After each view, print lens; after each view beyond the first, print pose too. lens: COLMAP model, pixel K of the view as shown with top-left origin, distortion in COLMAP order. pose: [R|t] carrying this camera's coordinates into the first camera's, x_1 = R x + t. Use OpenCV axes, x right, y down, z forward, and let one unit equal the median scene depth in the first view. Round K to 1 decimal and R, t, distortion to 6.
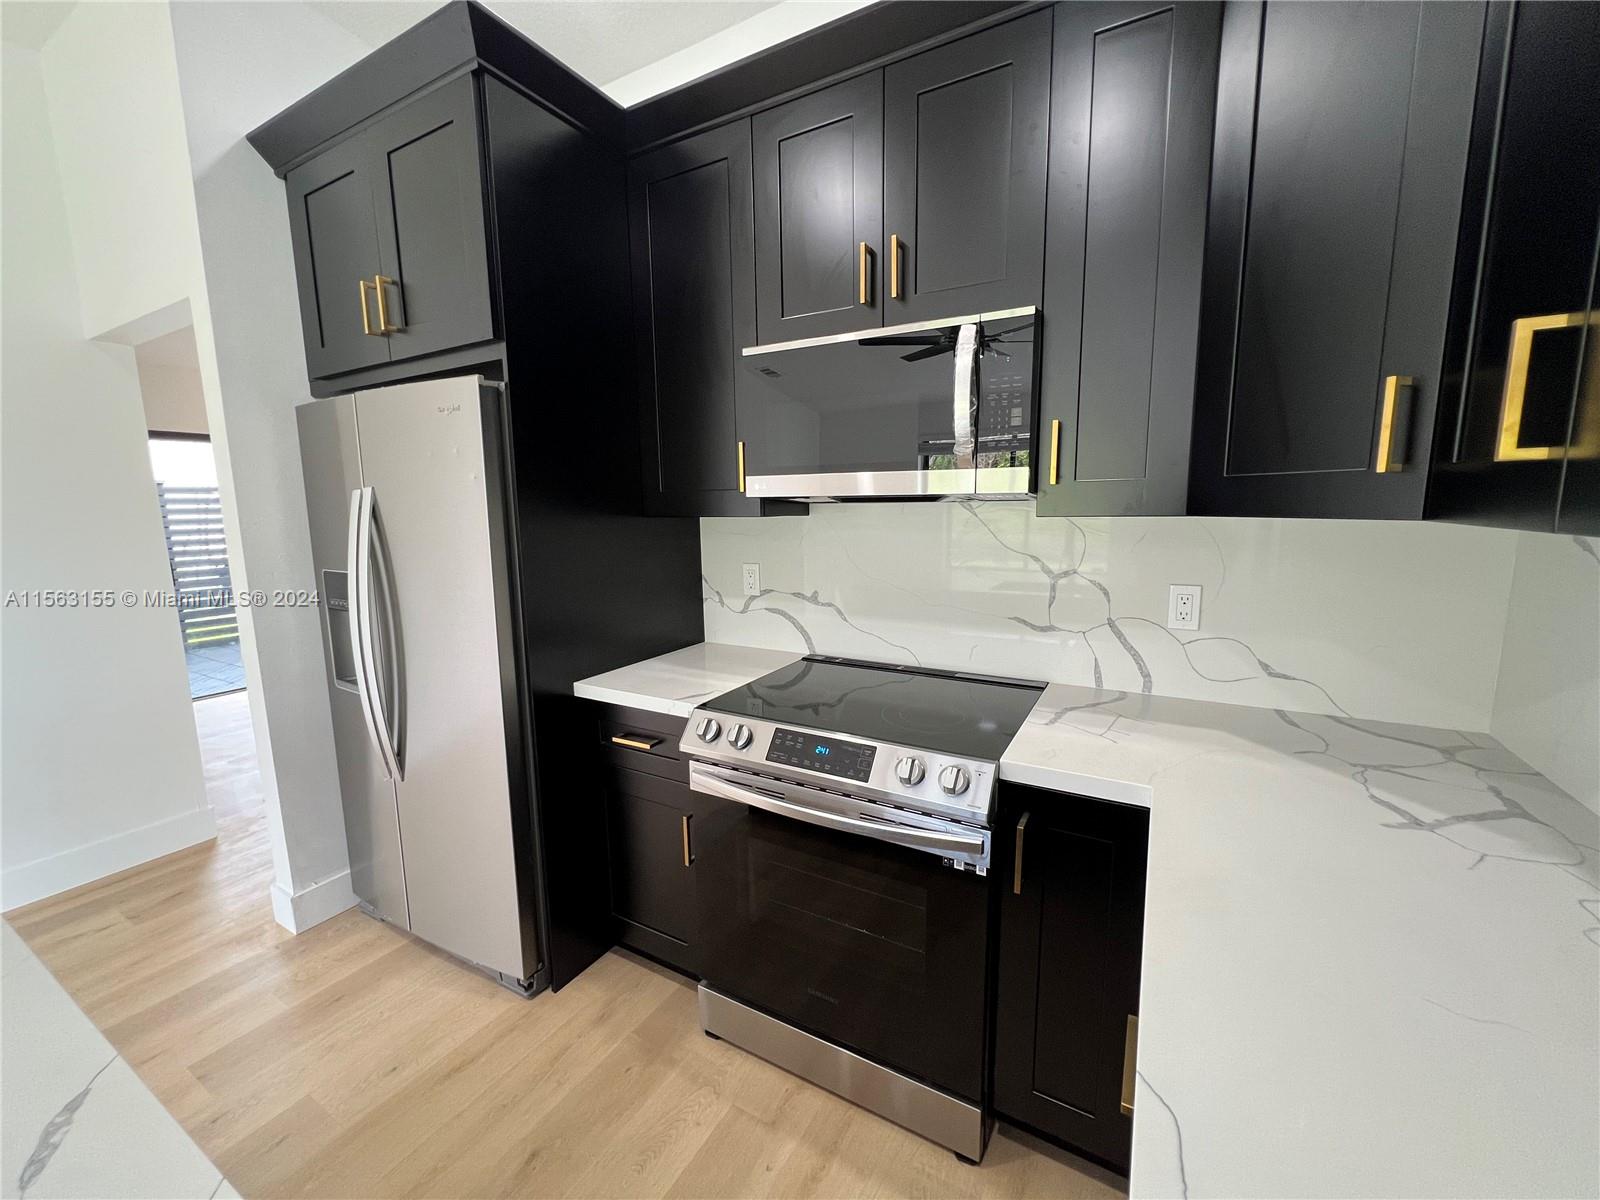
lens RADIAL K [[641.6, 0, 798.6], [0, 641.6, 598.2], [0, 0, 1]] dist [-0.002555, 0.000117]
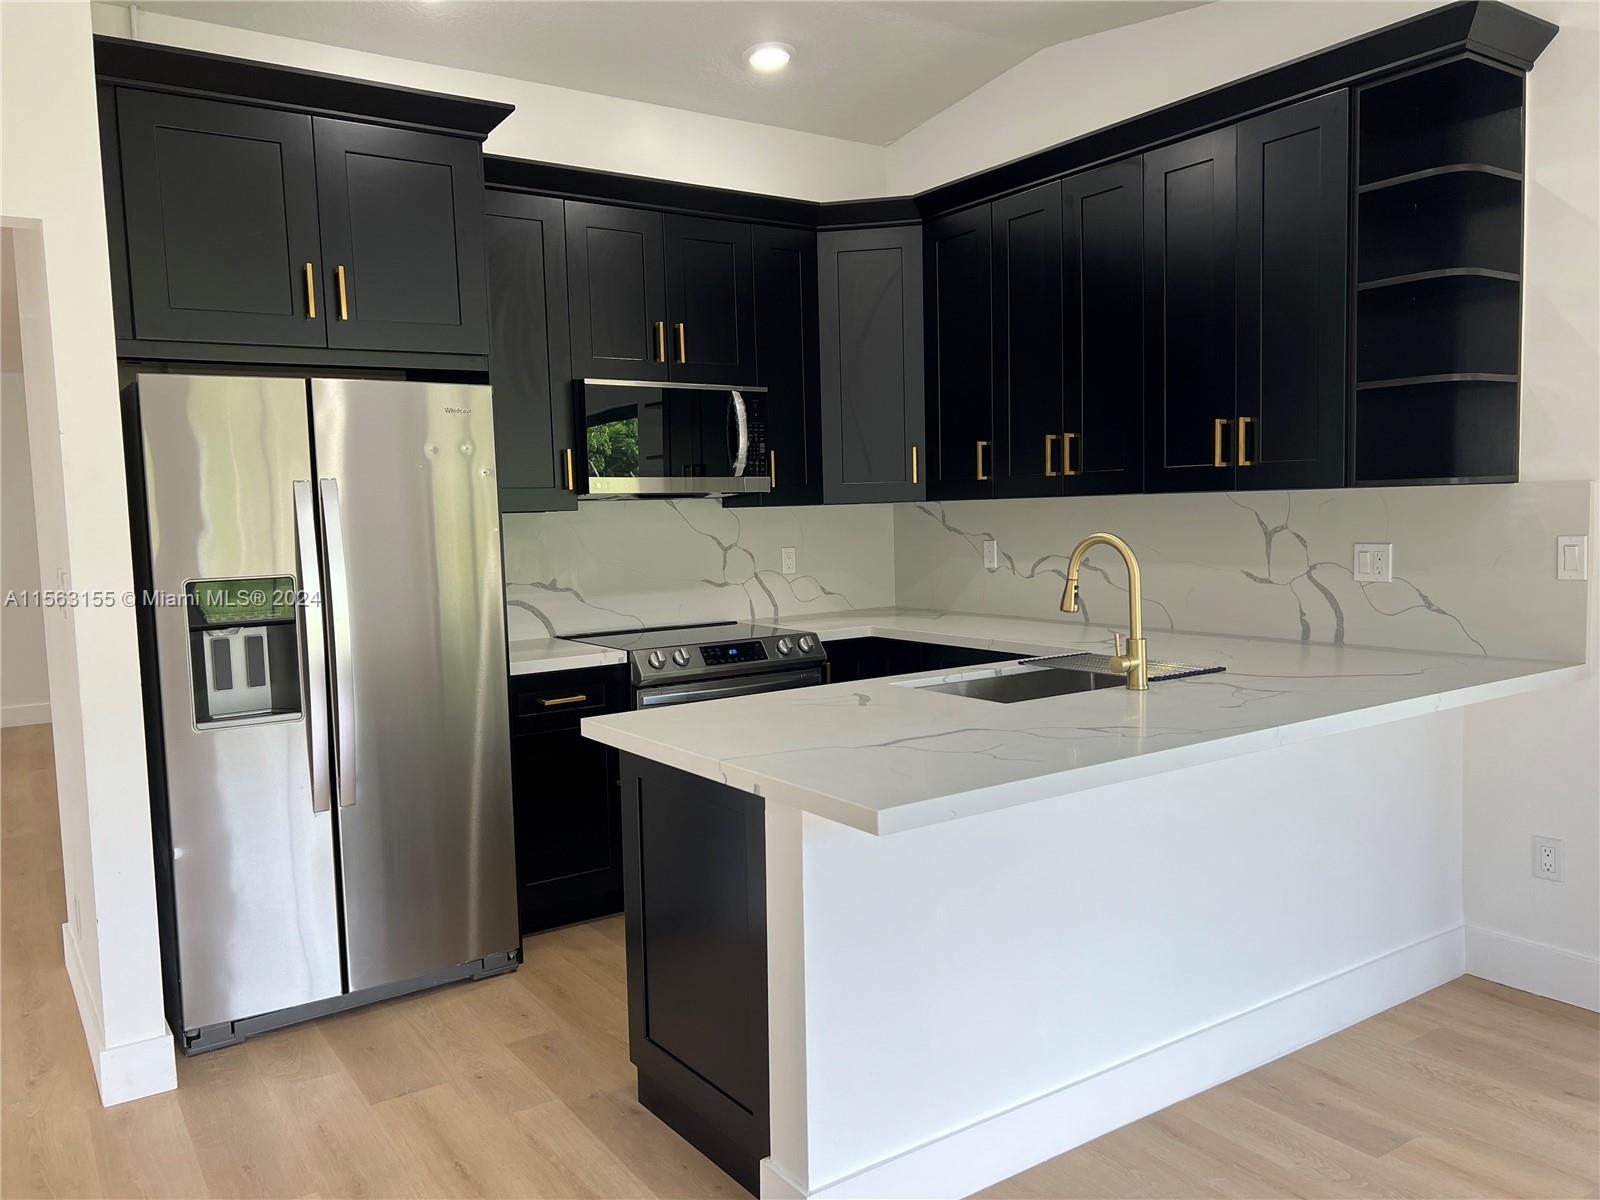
lens RADIAL K [[1204.4, 0, 799.4], [0, 1204.4, 604.4], [0, 0, 1]] dist [0.061842, -0.069516]
pose [[0.437553, -0.072322, 0.896280, -2.220742], [0.154488, 0.987985, 0.004303, 0.118245], [-0.885822, 0.136581, 0.443469, -0.410773]]
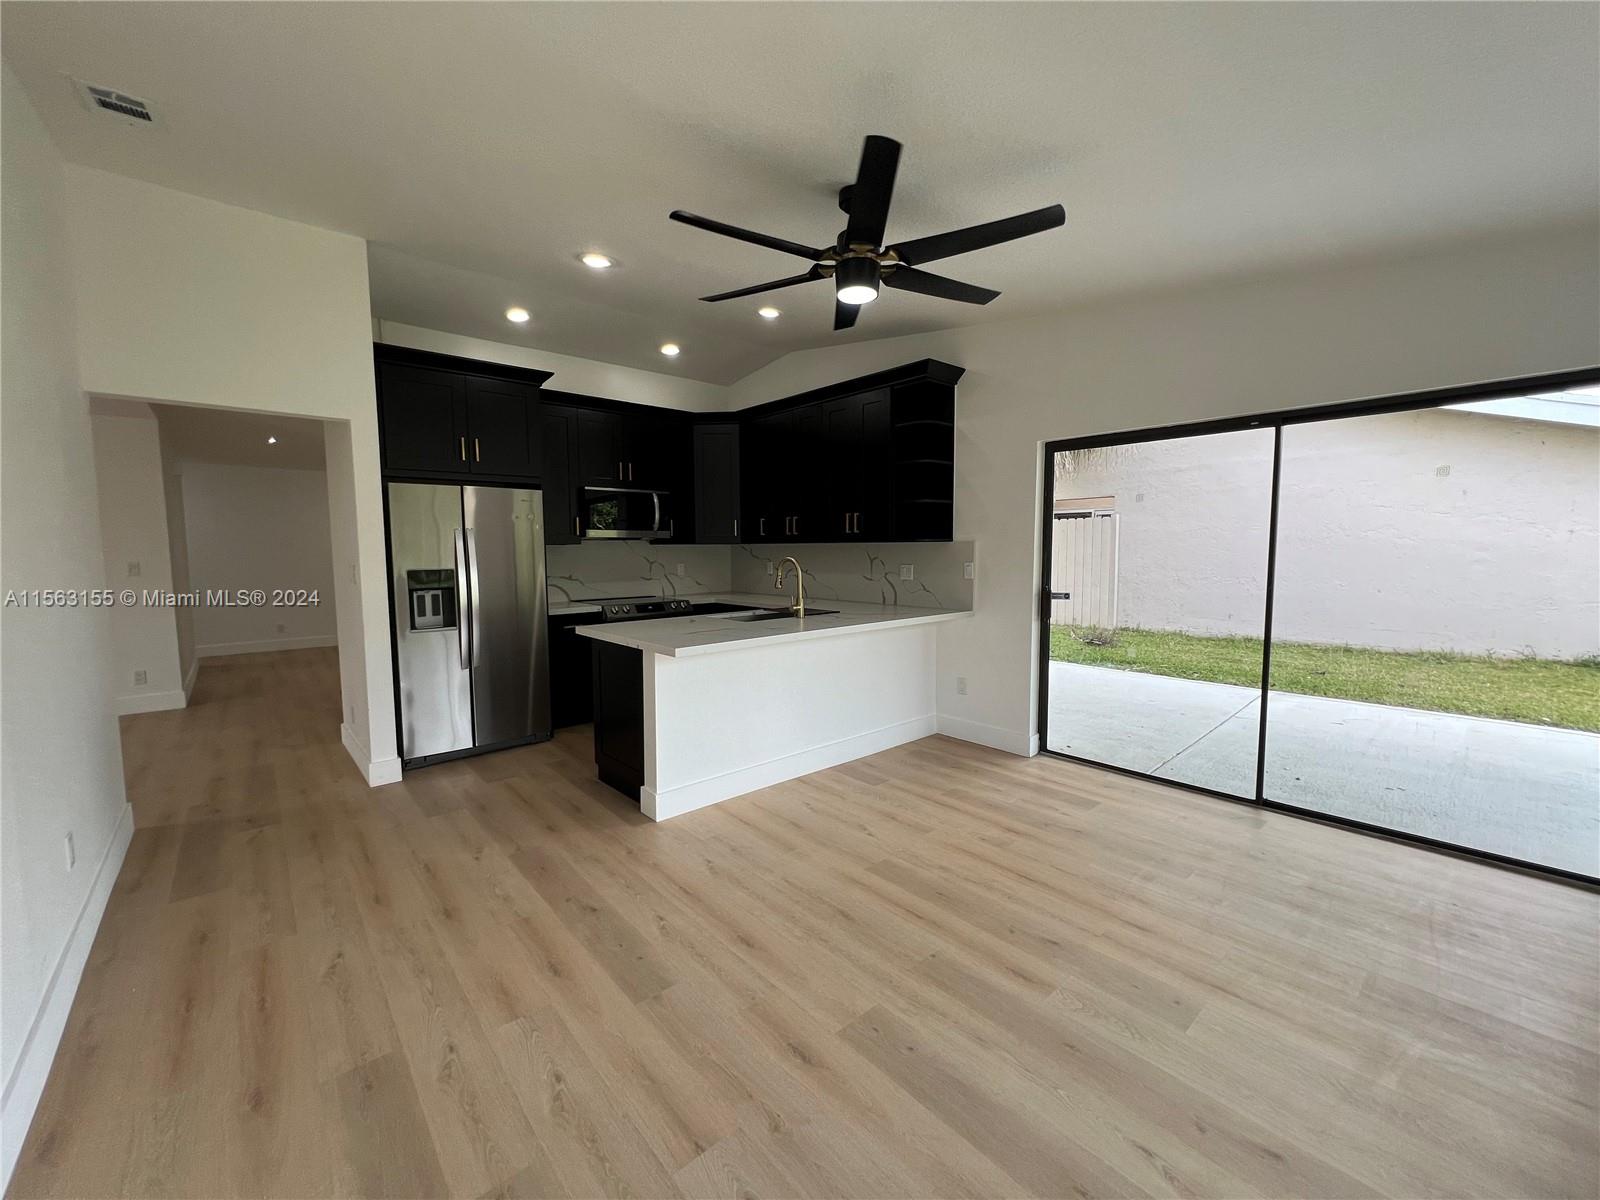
lens RADIAL K [[641.2, 0, 797.7], [0, 641.2, 599.1], [0, 0, 1]] dist [-0.001596, 0.000517]
pose [[0.323582, -0.066430, 0.943865, -2.713655], [0.141213, 0.989751, 0.021248, 0.203264], [-0.935603, 0.126411, 0.329647, -0.848348]]
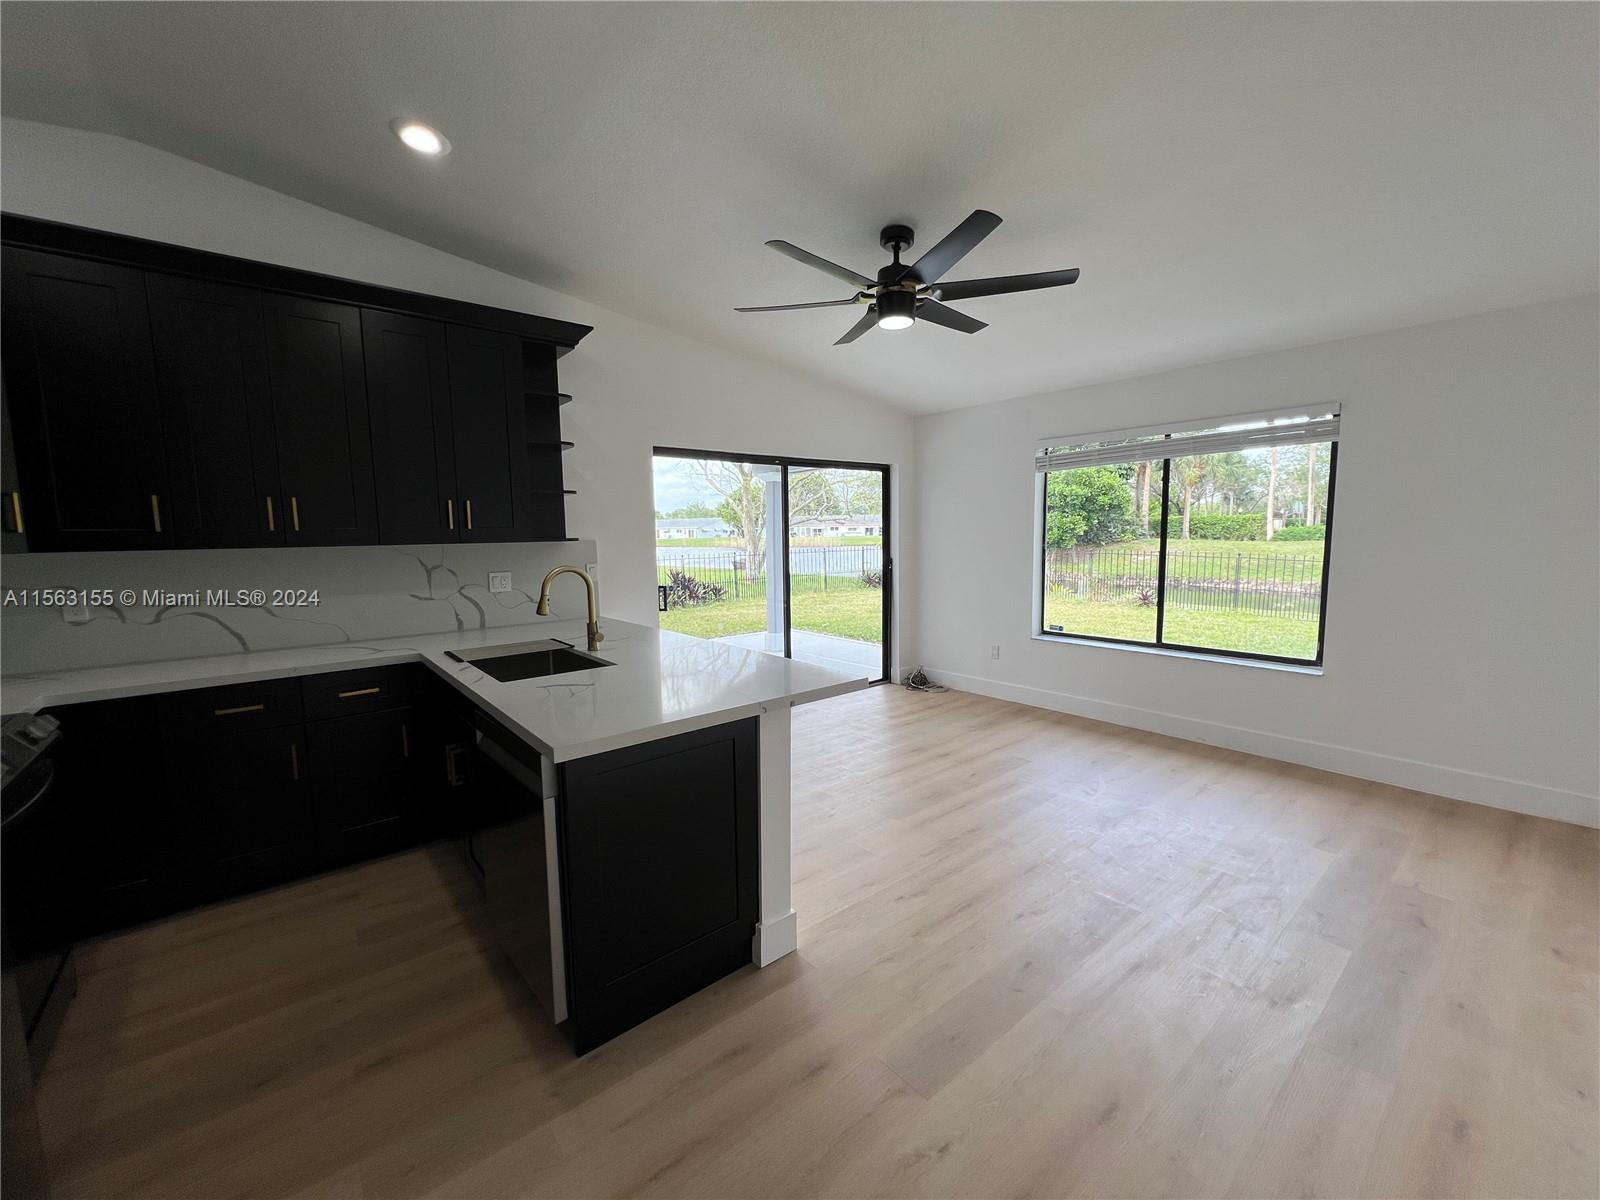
lens RADIAL K [[641.2, 0, 799.0], [0, 641.2, 601.4], [0, 0, 1]] dist [-0.001596, 0.000517]
pose [[-0.937119, -0.011235, 0.348830, -1.525062], [0.077762, 0.967636, 0.240070, -0.174988], [-0.340238, 0.252100, -0.905916, 1.315481]]
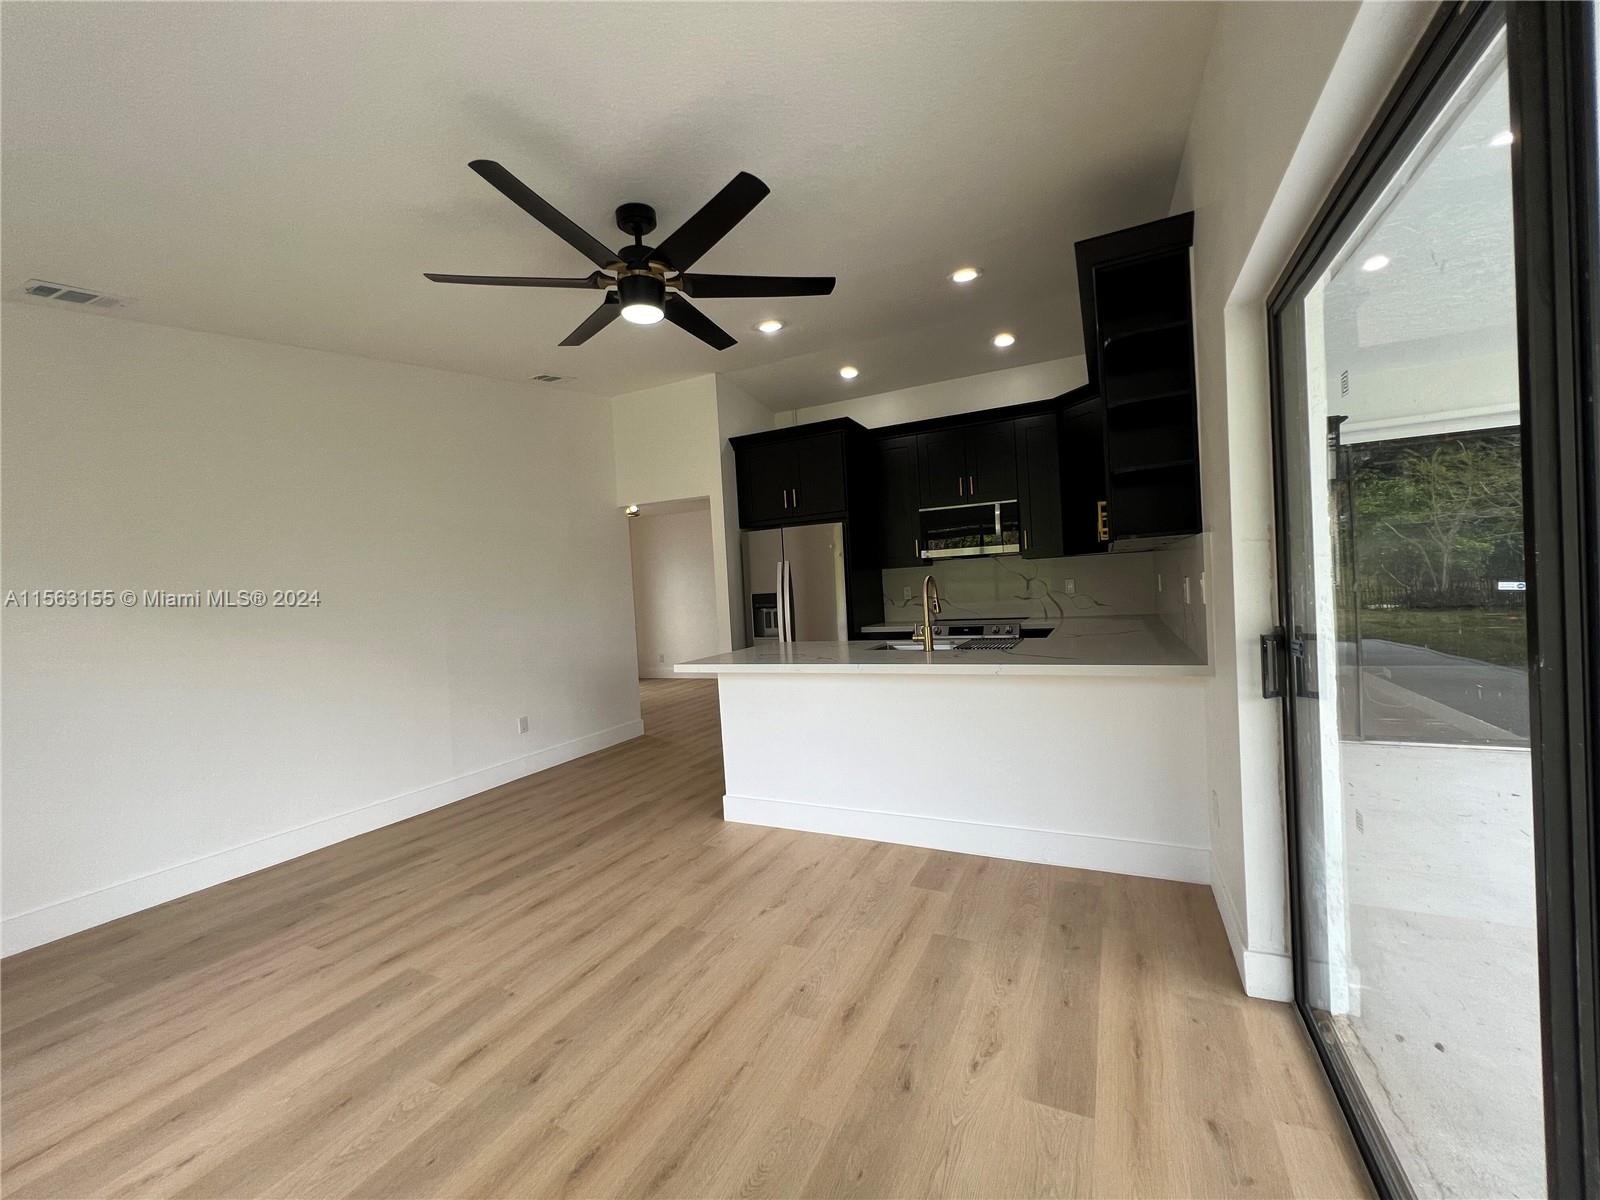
lens RADIAL K [[641.2, 0, 795.6], [0, 641.2, 595.9], [0, 0, 1]] dist [-0.001596, 0.000517]
pose [[0.997067, -0.044733, 0.062104, -0.919168], [0.052651, 0.989804, -0.132349, 0.400506], [-0.055550, 0.135231, 0.989256, -1.987867]]
